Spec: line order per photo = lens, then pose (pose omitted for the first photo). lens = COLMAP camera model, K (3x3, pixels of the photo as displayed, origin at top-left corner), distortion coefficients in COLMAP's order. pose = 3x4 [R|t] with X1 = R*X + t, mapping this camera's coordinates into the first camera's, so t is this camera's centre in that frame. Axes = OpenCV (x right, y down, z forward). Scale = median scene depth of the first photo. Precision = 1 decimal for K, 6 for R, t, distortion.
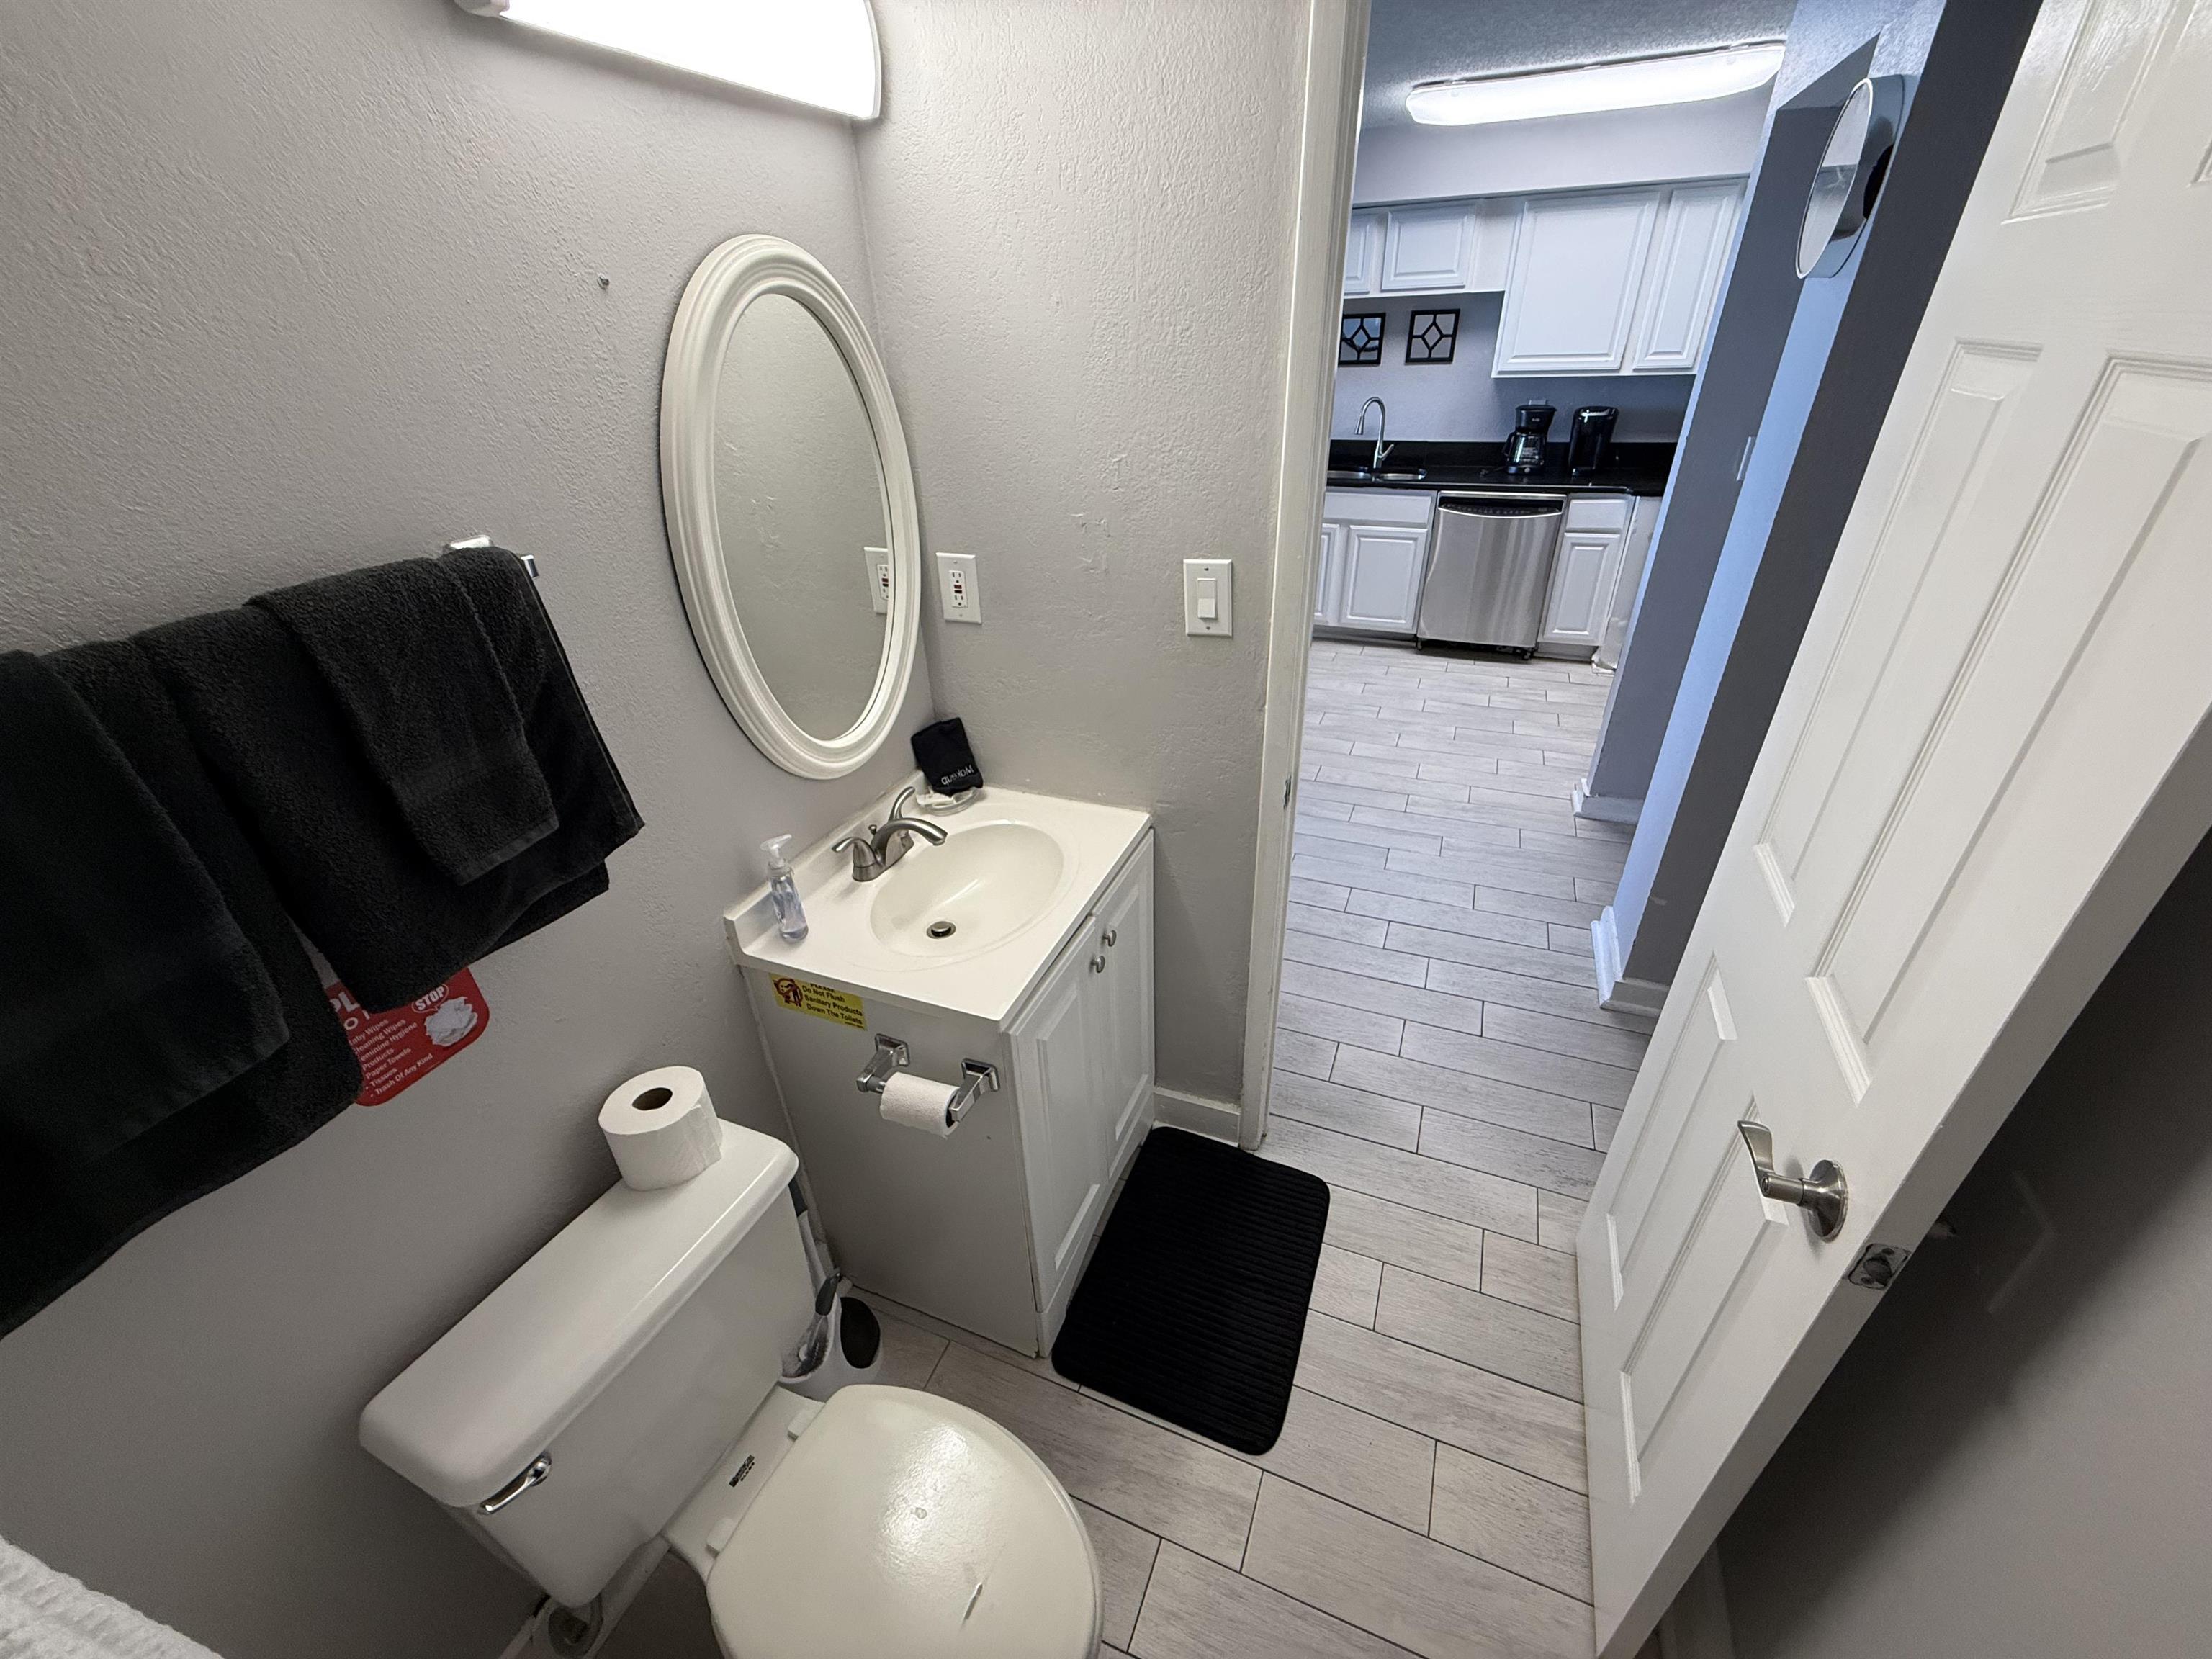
lens RADIAL K [[881.6, 0, 1105.2], [0, 881.6, 834.7], [0, 0, 1]] dist [-0.000655, 0.000106]
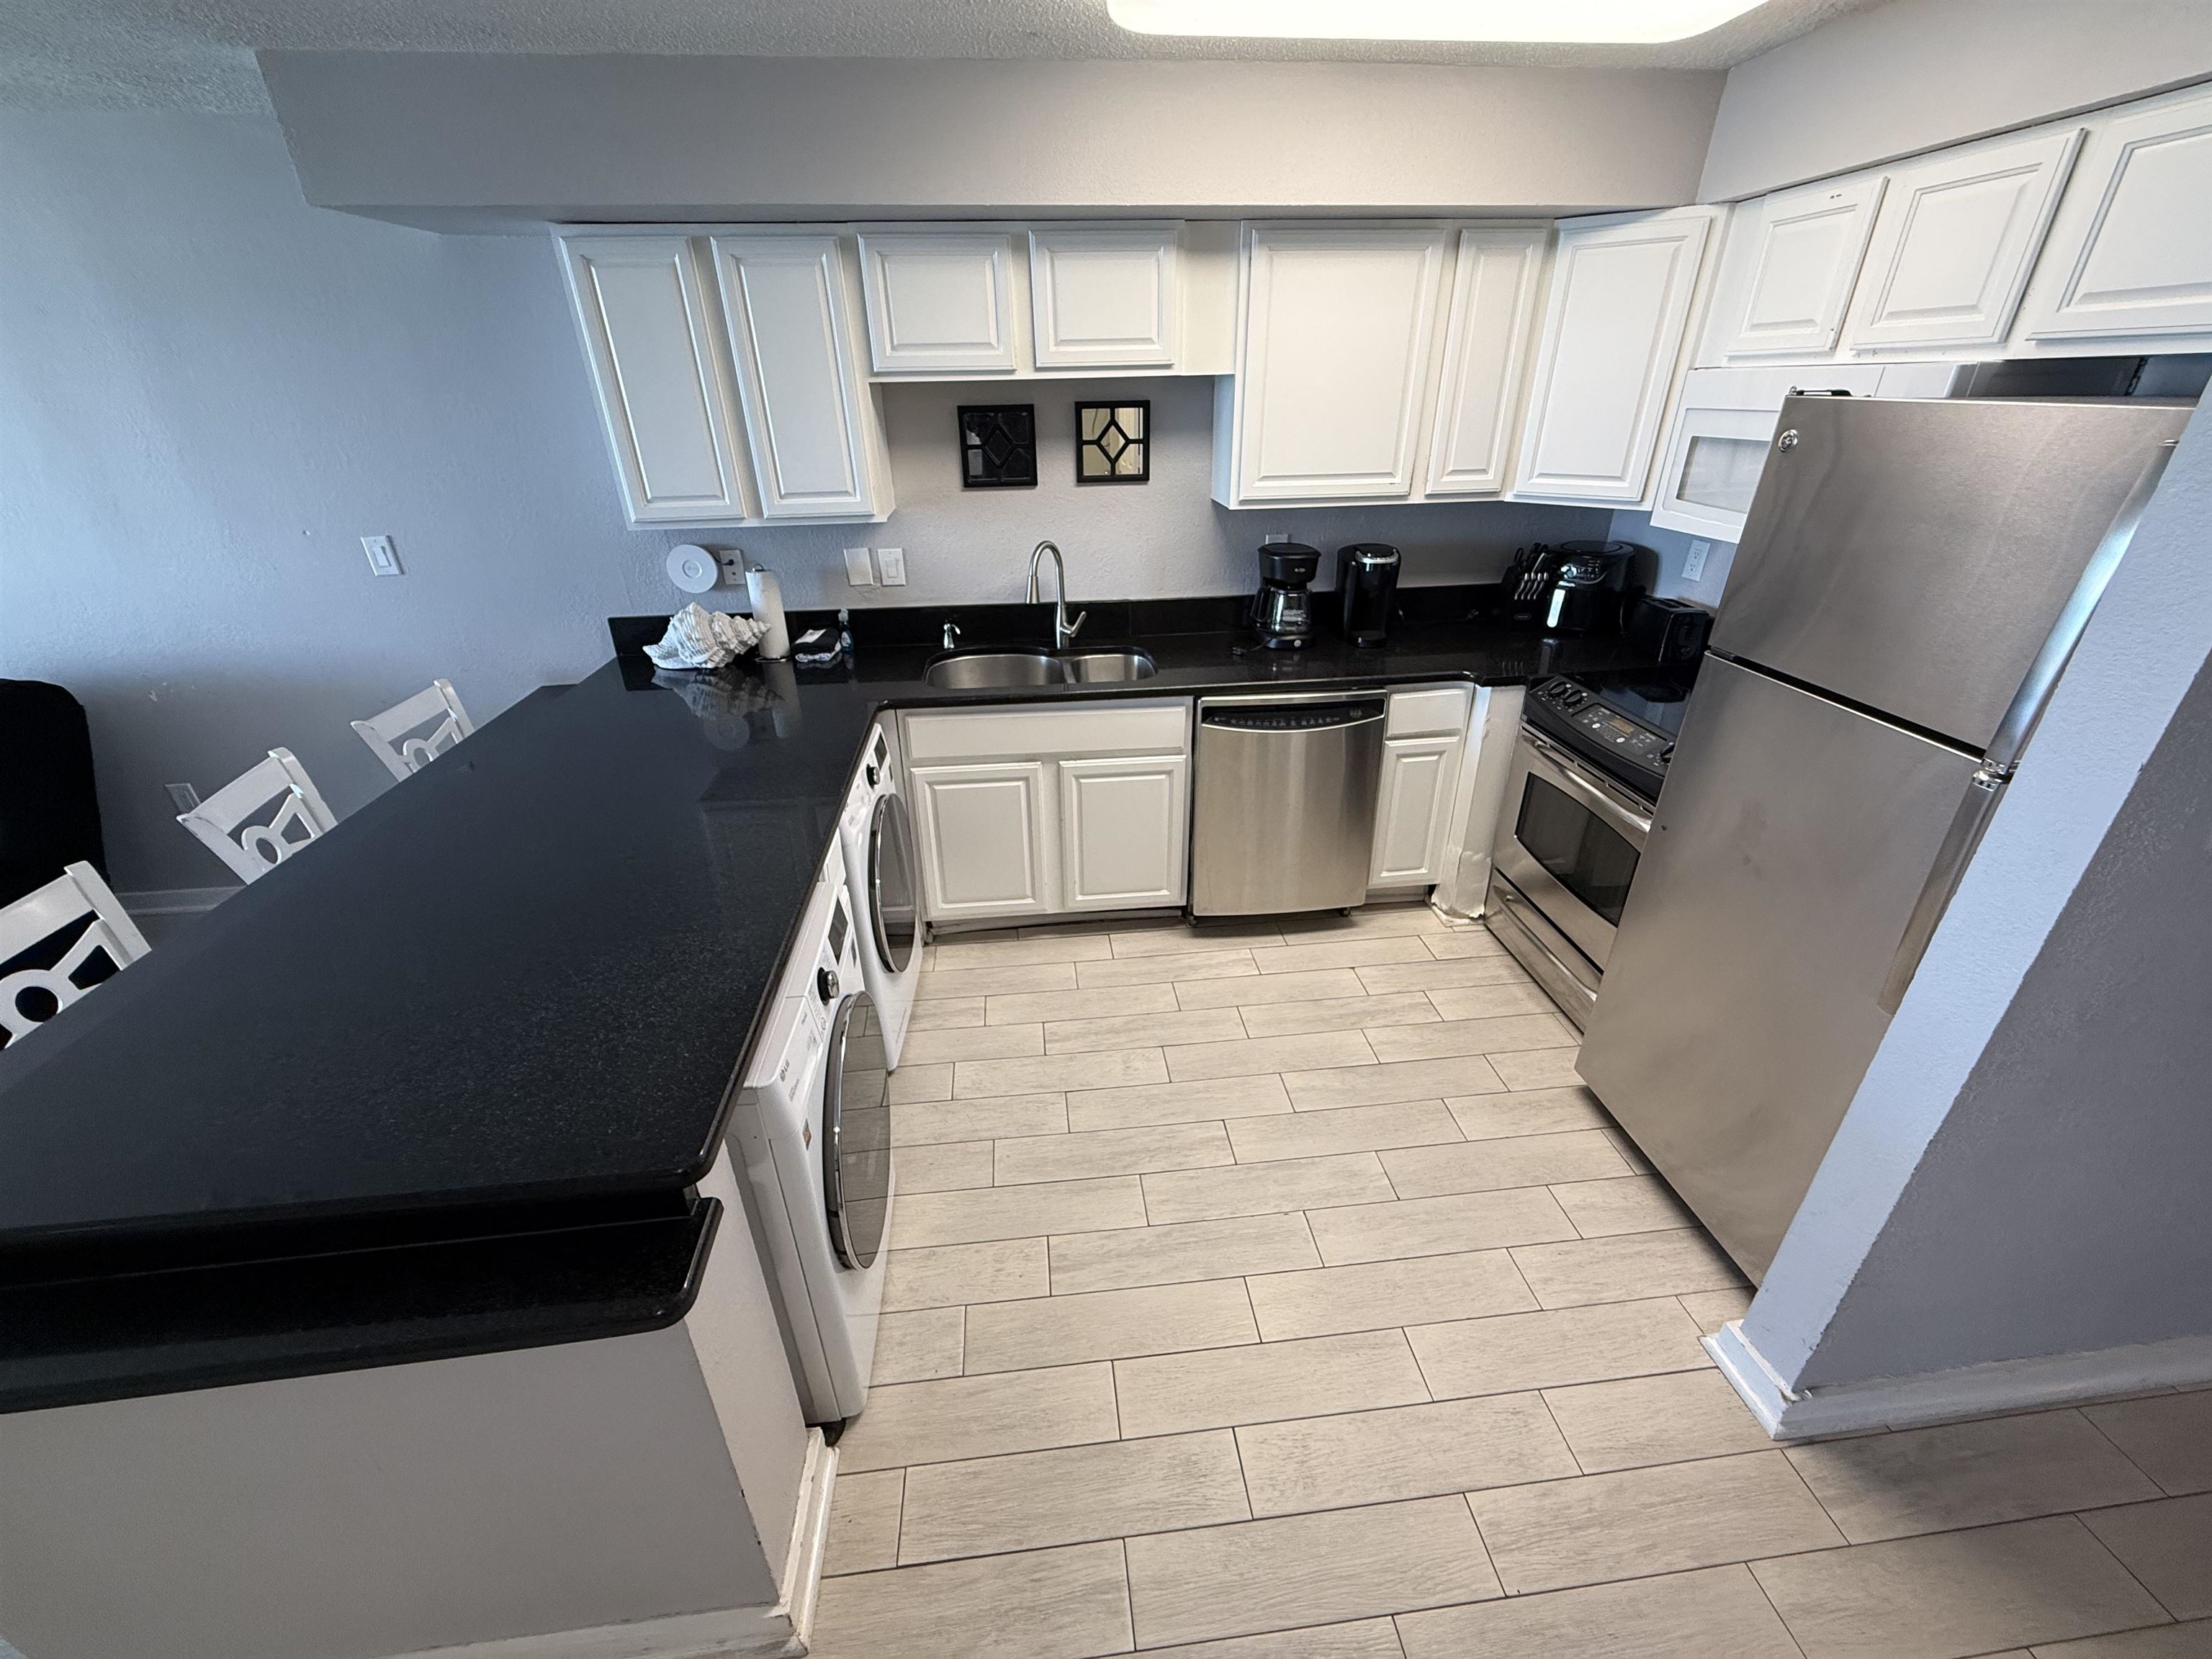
lens RADIAL K [[881.6, 0, 1108.8], [0, 881.6, 833.5], [0, 0, 1]] dist [-0.000655, 0.000106]
pose [[0.880322, -0.198898, 0.430666, 0.052737], [0.225470, 0.974189, -0.010964, -0.311901], [-0.417369, 0.106753, 0.902445, 0.505310]]
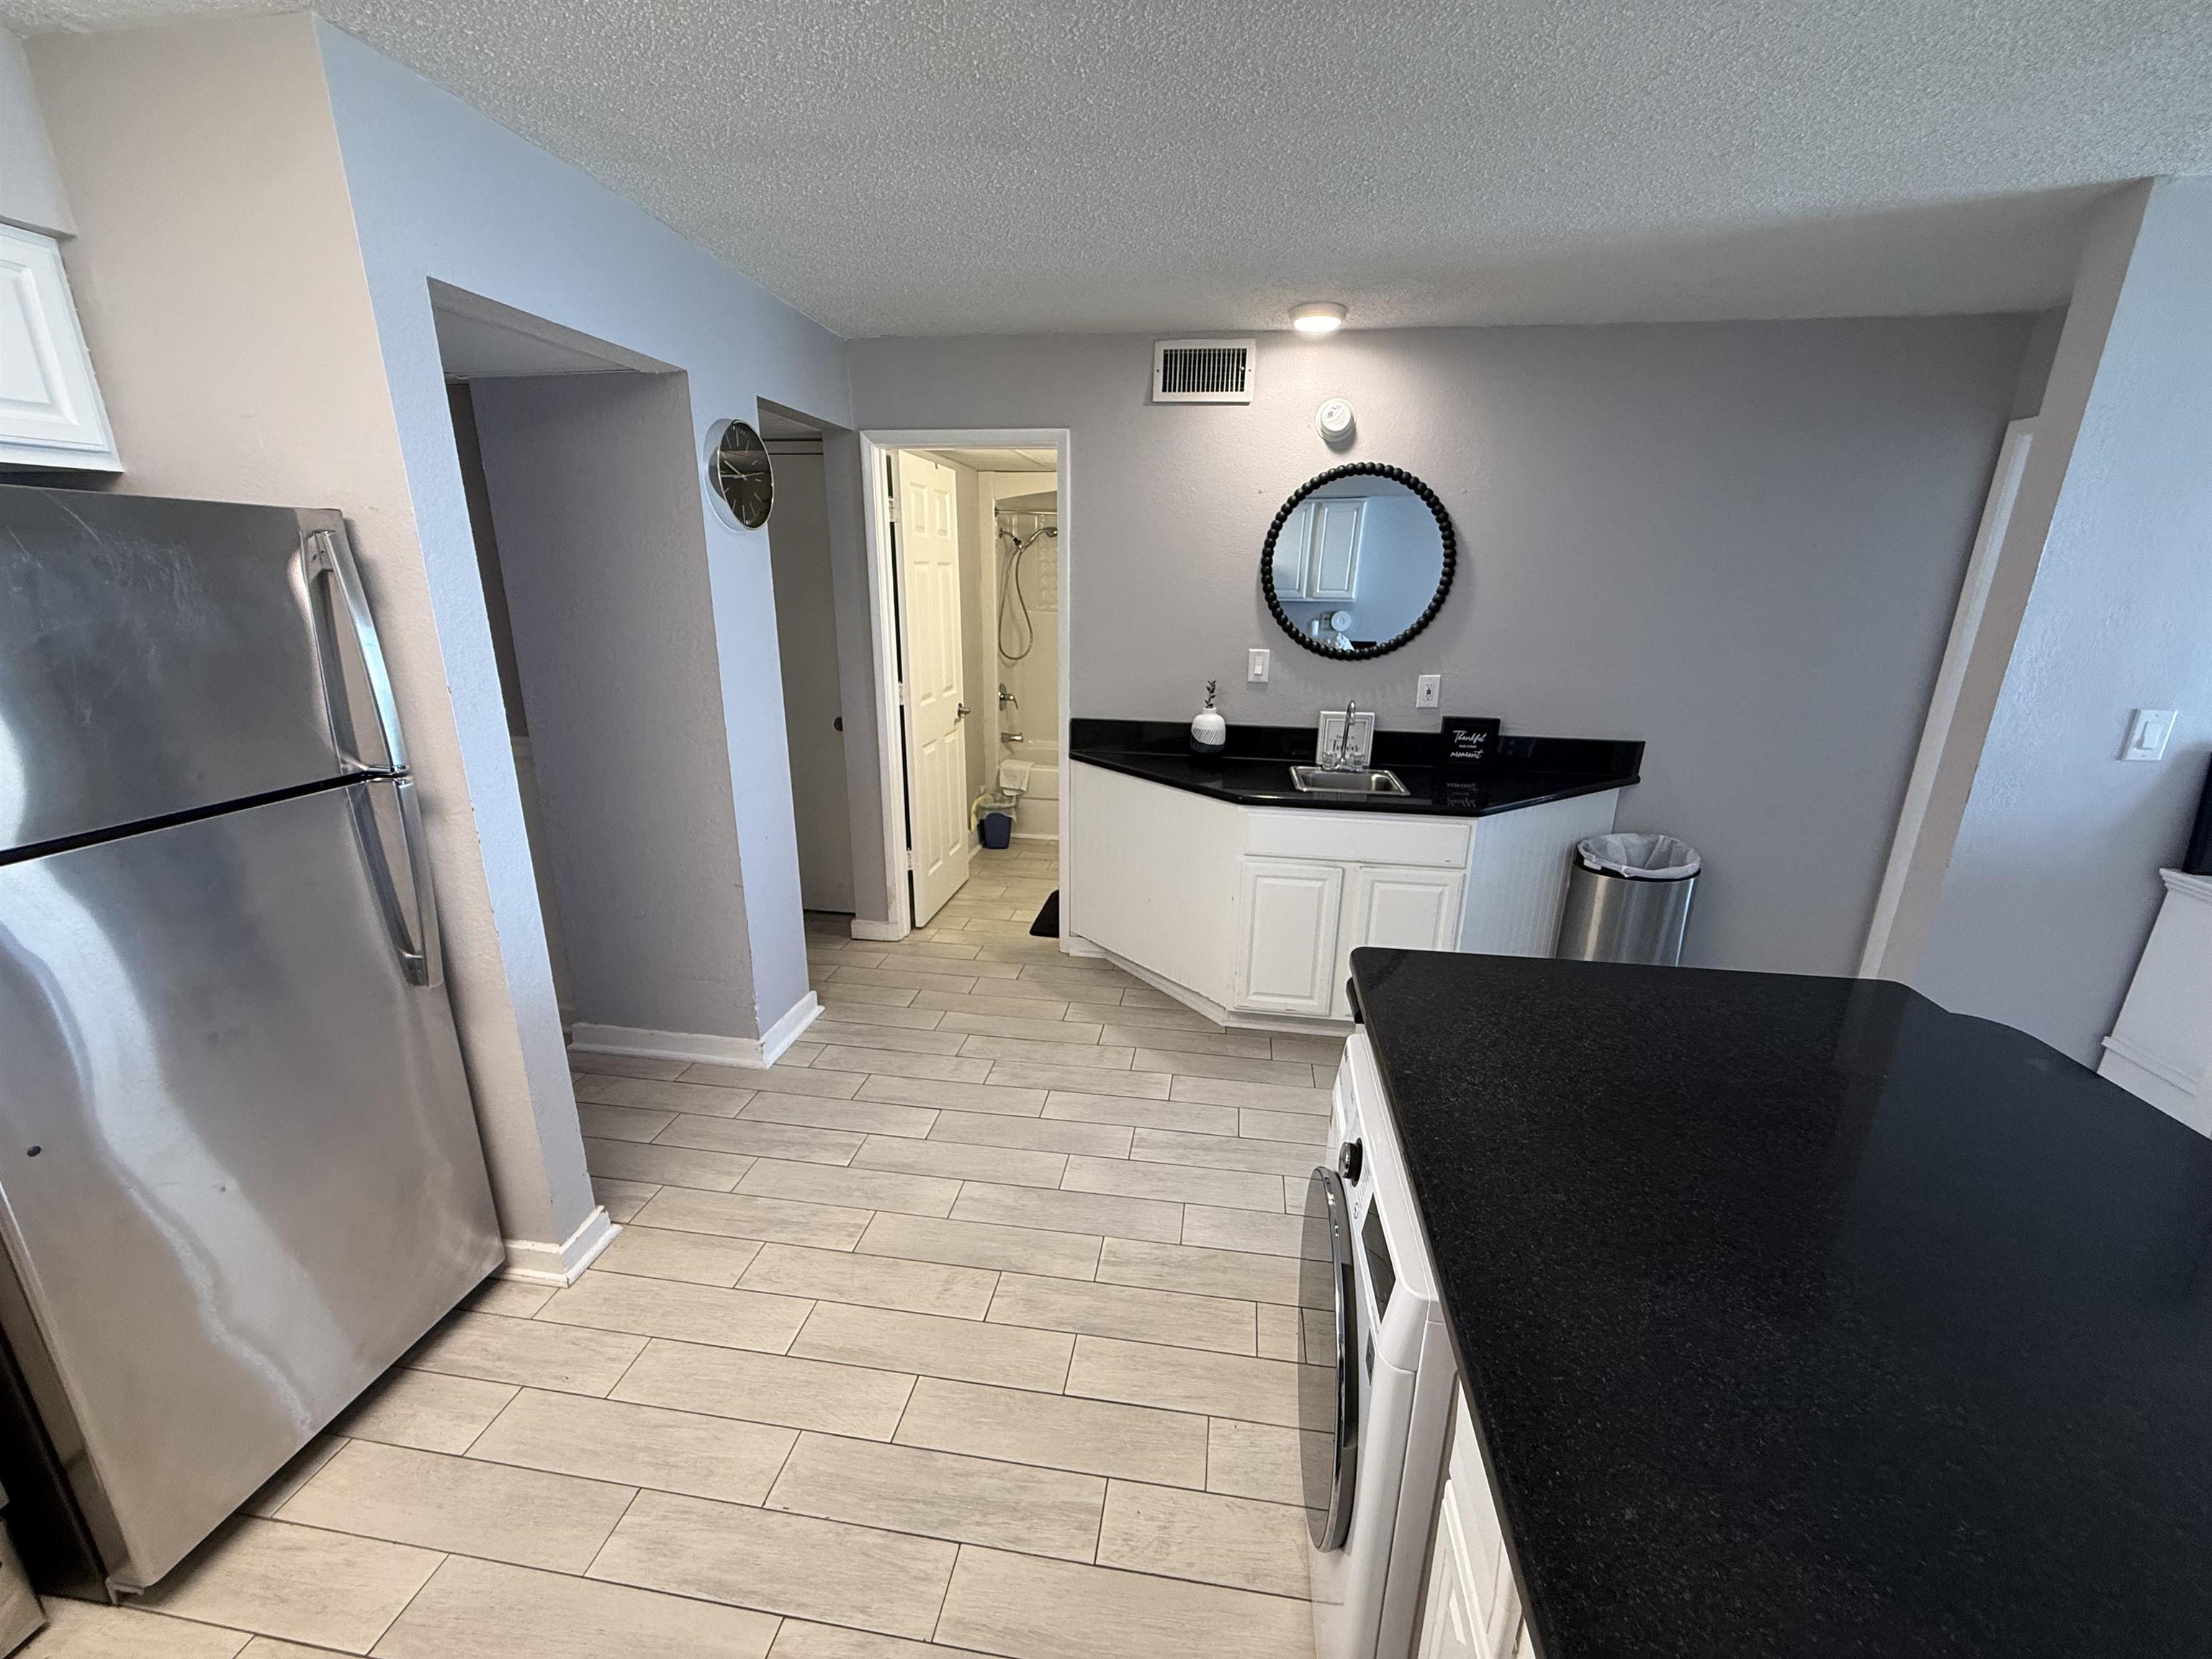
lens RADIAL K [[881.6, 0, 1105.1], [0, 881.6, 833.6], [0, 0, 1]] dist [-0.000655, 0.000106]
pose [[-0.972088, 0.085658, -0.218423, 0.222069], [-0.101607, 0.685441, 0.721004, -0.550651], [0.211475, 0.723073, -0.657605, 0.963125]]
